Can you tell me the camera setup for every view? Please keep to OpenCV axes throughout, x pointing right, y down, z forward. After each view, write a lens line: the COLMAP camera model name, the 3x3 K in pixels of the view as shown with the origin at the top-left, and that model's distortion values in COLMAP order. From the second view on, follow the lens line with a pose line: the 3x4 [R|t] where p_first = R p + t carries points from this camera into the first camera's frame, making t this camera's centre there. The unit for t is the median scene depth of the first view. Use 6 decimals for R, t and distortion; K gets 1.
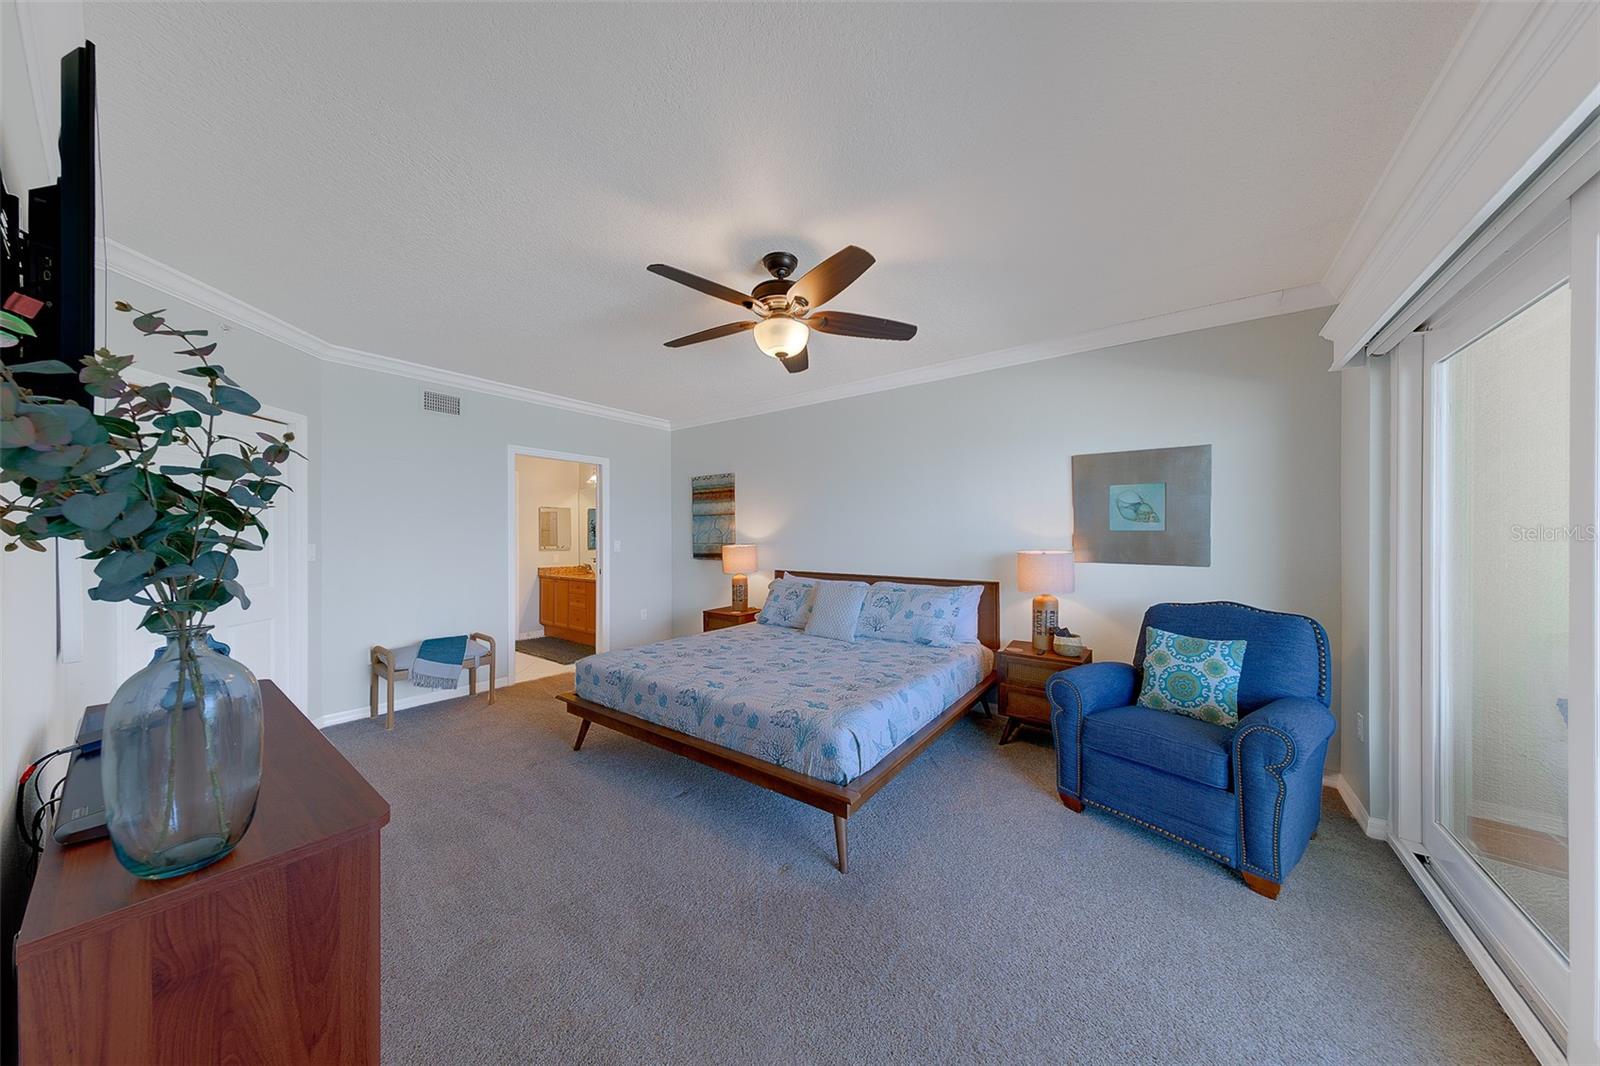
lens RADIAL K [[500.6, 0, 810.2], [0, 500.6, 538.1], [0, 0, 1]] dist [0.005096, -0.000050]
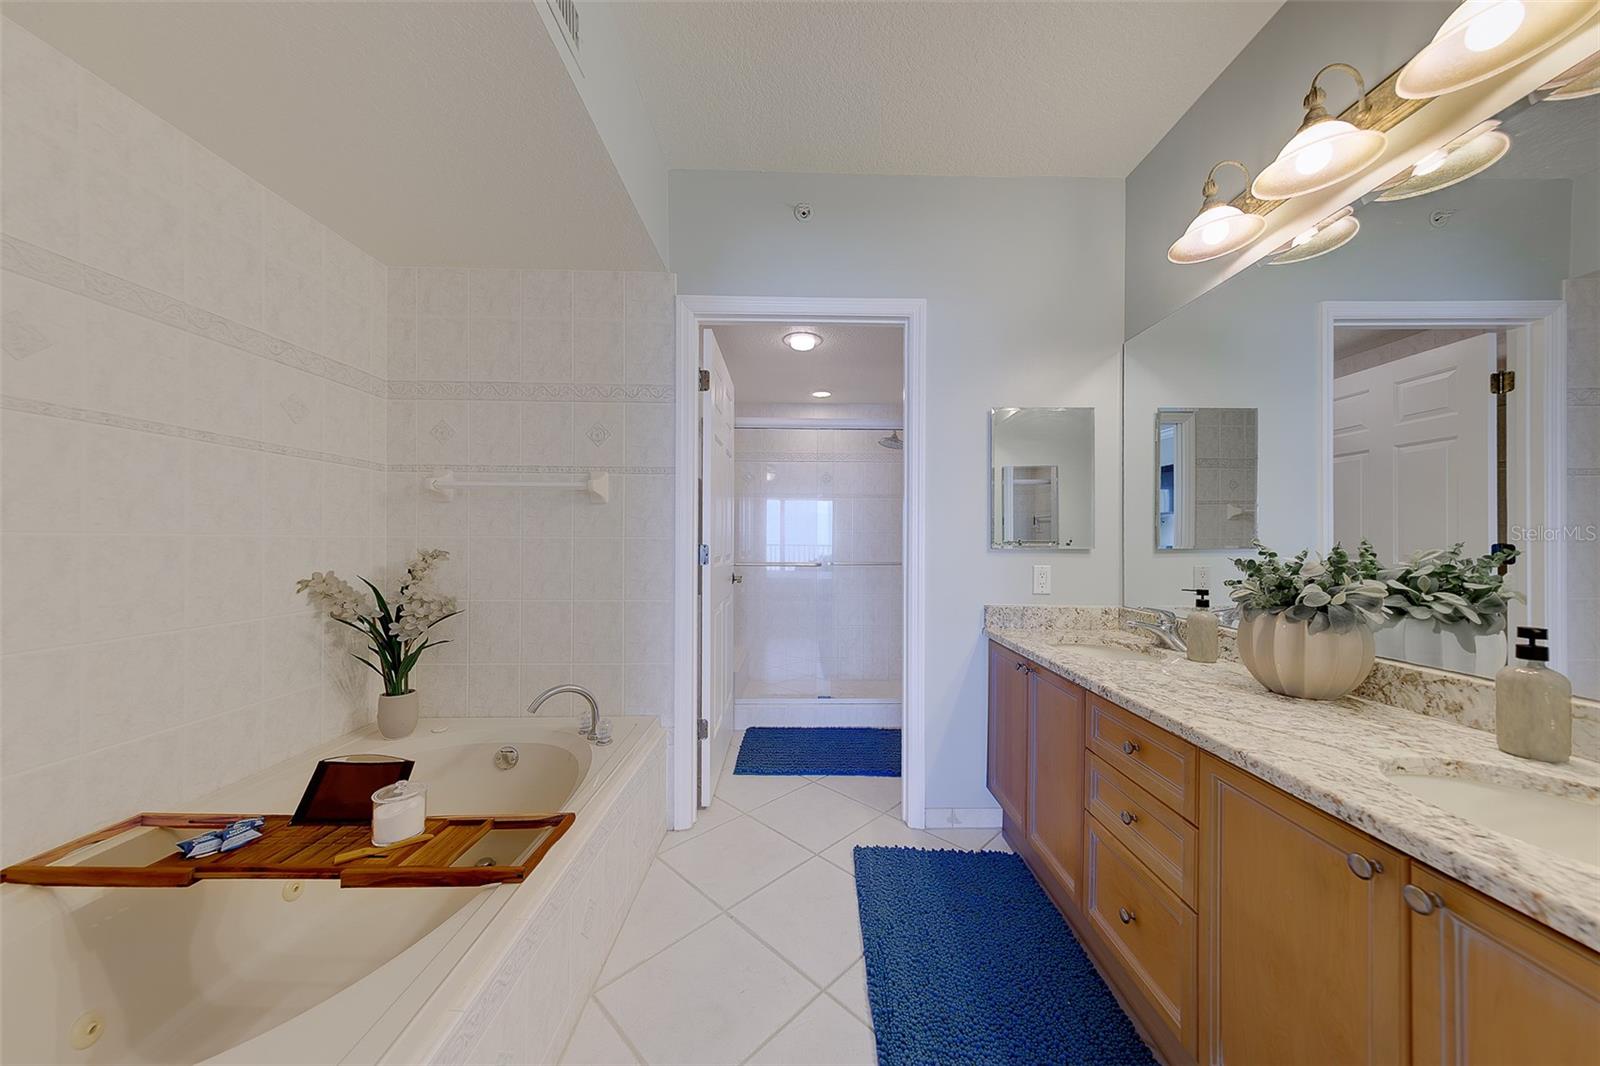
lens RADIAL K [[528.0, 0, 803.2], [0, 528.0, 556.7], [0, 0, 1]] dist [0.000189, 0.000046]
pose [[0.591522, 0.019094, -0.806063, -0.642497], [0.000322, 0.999714, 0.023918, 0.037722], [0.806289, -0.014407, 0.591347, 1.329376]]
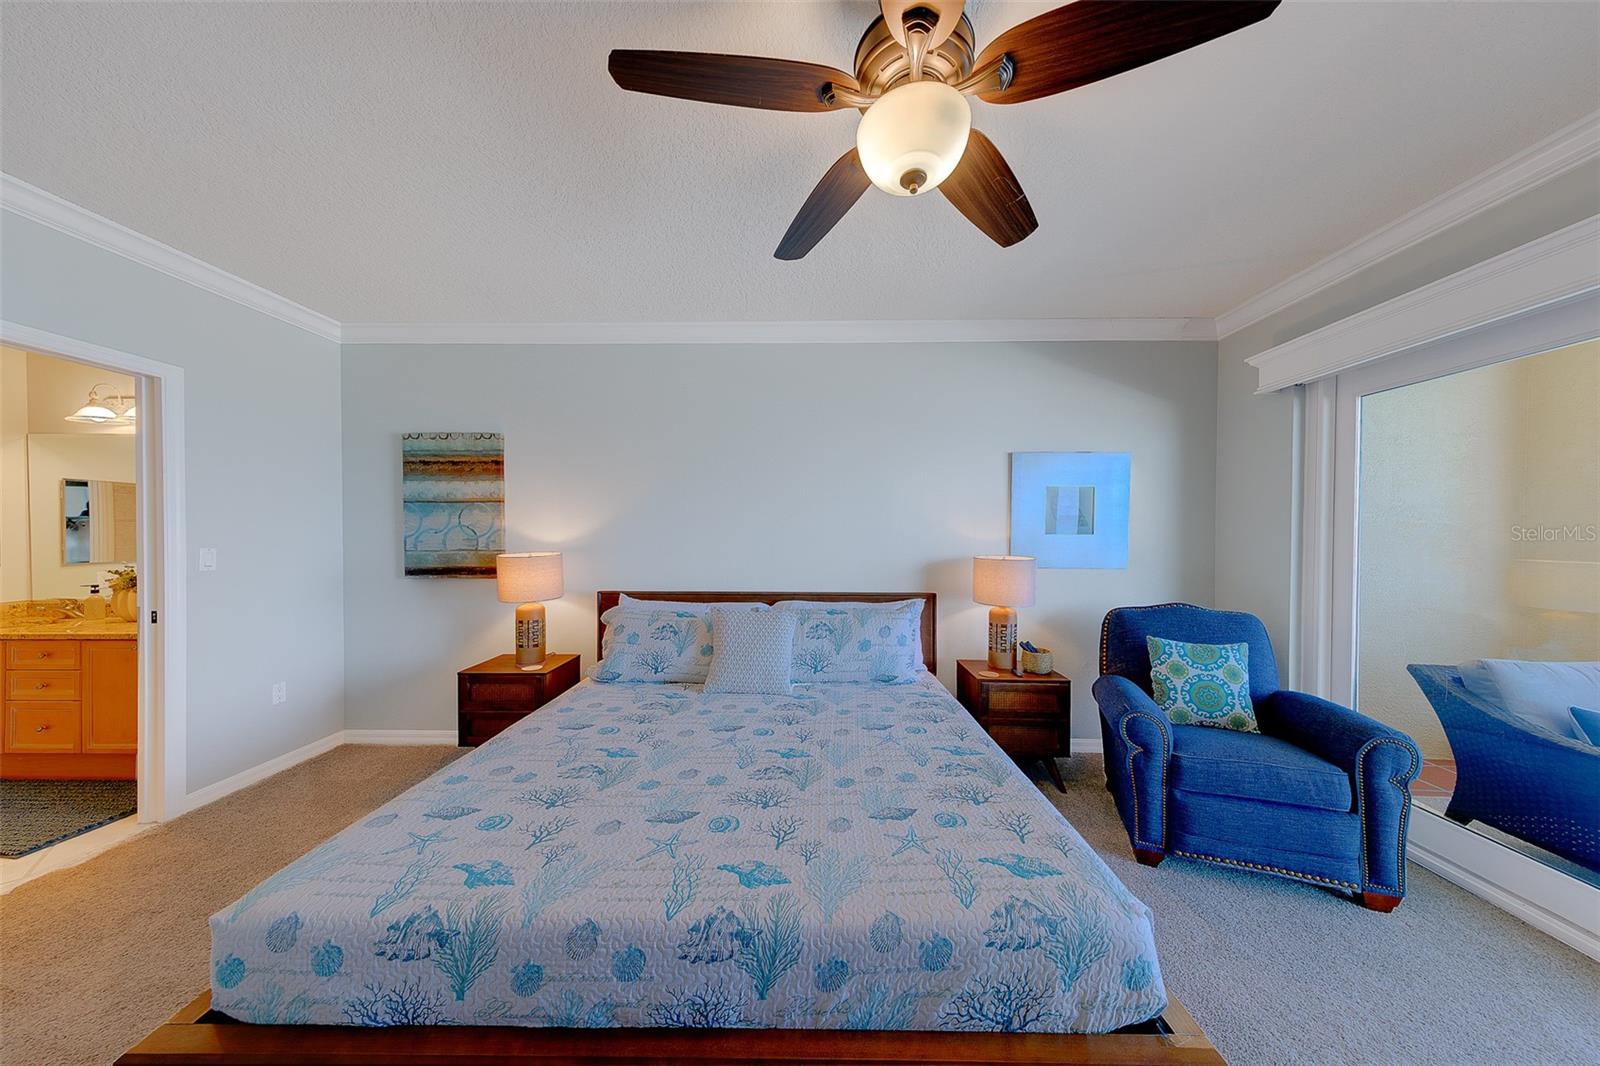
lens RADIAL K [[500.6, 0, 810.2], [0, 500.6, 538.1], [0, 0, 1]] dist [0.005096, -0.000050]
pose [[0.817761, -0.000960, 0.575557, -0.289739], [-0.000638, 0.999996, 0.002574, -0.008153], [-0.575557, -0.002473, 0.817758, 0.427483]]
